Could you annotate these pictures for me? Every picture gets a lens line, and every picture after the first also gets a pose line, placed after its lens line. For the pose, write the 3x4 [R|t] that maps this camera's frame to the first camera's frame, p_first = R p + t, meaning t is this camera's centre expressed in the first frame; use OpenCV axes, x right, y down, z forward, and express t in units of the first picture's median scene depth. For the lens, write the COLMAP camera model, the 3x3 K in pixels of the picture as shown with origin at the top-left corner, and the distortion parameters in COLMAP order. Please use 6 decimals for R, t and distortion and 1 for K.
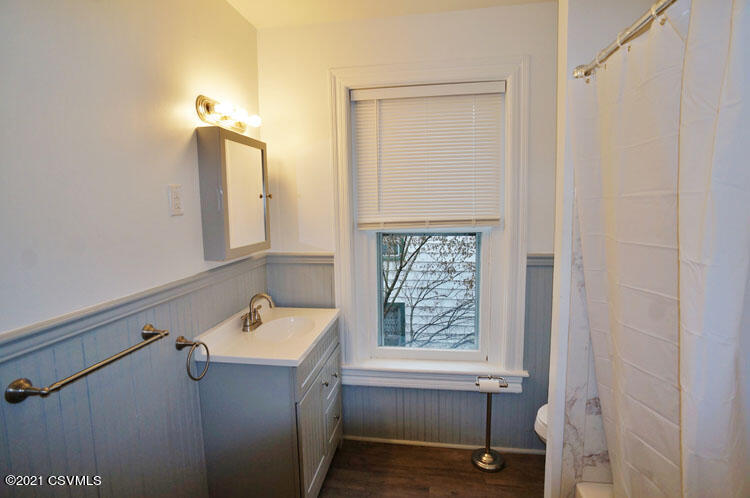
lens RADIAL K [[392.4, 0, 379.7], [0, 392.4, 248.3], [0, 0, 1]] dist [-0.038210, 0.010639]
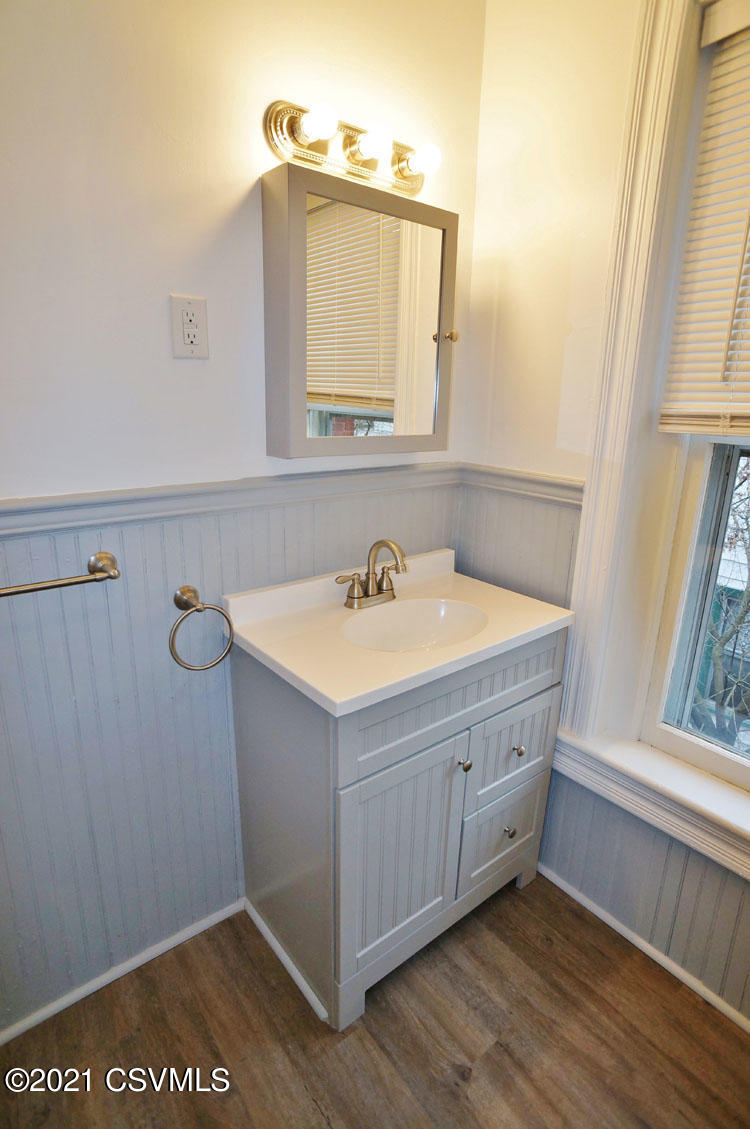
lens RADIAL K [[590.7, 0, 369.1], [0, 590.7, 554.5], [0, 0, 1]] dist [-0.038210, 0.010639]
pose [[0.722151, 0.225033, -0.654109, 0.153756], [-0.115919, 0.971602, 0.206283, -0.015593], [0.681954, -0.073144, 0.727729, 0.404155]]
